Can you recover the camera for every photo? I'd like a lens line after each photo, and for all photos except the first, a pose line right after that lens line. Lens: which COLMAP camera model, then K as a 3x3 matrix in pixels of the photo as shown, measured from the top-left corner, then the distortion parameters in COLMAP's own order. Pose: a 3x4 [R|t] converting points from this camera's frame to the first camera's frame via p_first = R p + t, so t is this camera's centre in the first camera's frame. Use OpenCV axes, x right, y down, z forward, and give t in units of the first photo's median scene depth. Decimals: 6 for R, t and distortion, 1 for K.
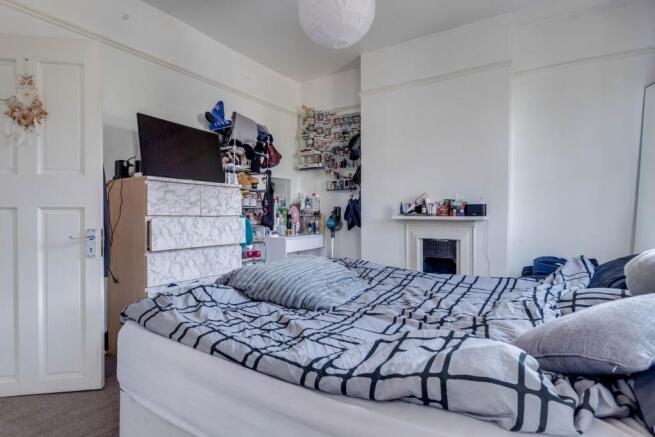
lens RADIAL K [[351.9, 0, 328.4], [0, 351.9, 216.8], [0, 0, 1]] dist [-0.001940, -0.000299]
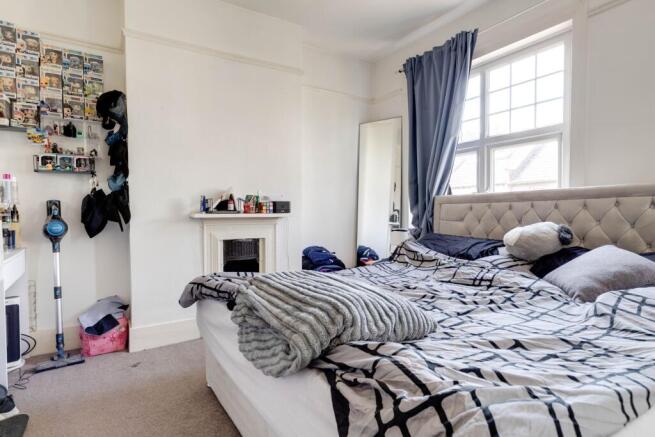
lens RADIAL K [[351.9, 0, 328.4], [0, 351.9, 216.8], [0, 0, 1]] dist [-0.001940, -0.000299]
pose [[0.426060, -0.015052, 0.904570, -0.399435], [0.014572, 0.999846, 0.009775, 0.000856], [-0.904578, 0.009016, 0.426214, 0.413860]]
